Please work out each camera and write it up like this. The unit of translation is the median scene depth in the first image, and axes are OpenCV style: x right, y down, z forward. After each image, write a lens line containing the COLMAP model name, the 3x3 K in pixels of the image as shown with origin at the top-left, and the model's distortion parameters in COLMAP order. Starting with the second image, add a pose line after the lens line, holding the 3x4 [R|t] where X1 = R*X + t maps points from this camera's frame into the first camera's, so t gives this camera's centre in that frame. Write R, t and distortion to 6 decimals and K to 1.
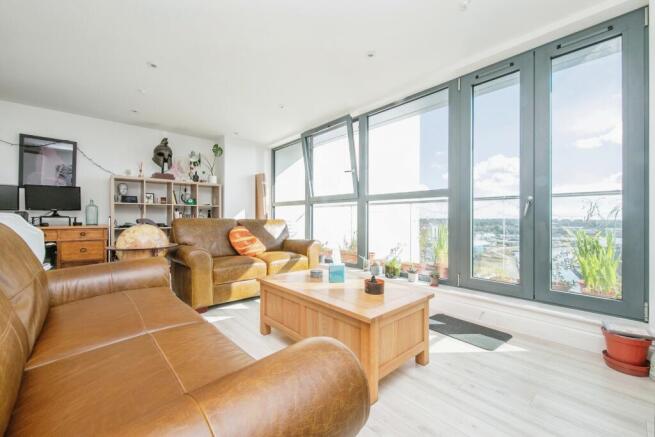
lens RADIAL K [[266.7, 0, 328.7], [0, 266.7, 221.3], [0, 0, 1]] dist [0.000258, -0.000082]
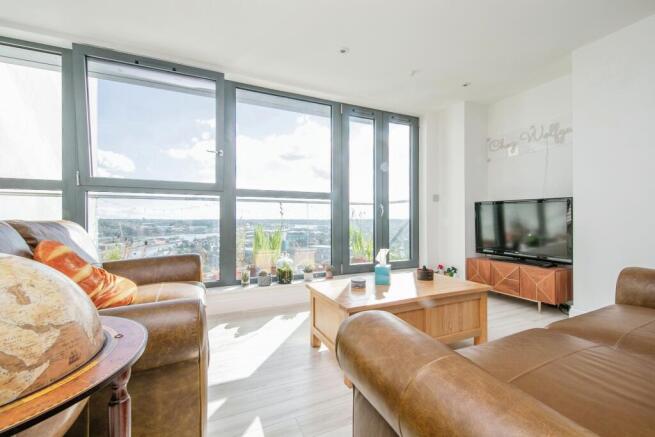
lens RADIAL K [[266.7, 0, 328.7], [0, 266.7, 221.3], [0, 0, 1]] dist [0.000258, -0.000082]
pose [[0.301013, -0.009106, 0.953577, -0.533114], [0.009583, 0.999933, 0.006523, -0.005138], [-0.953572, 0.007175, 0.301080, 0.527681]]
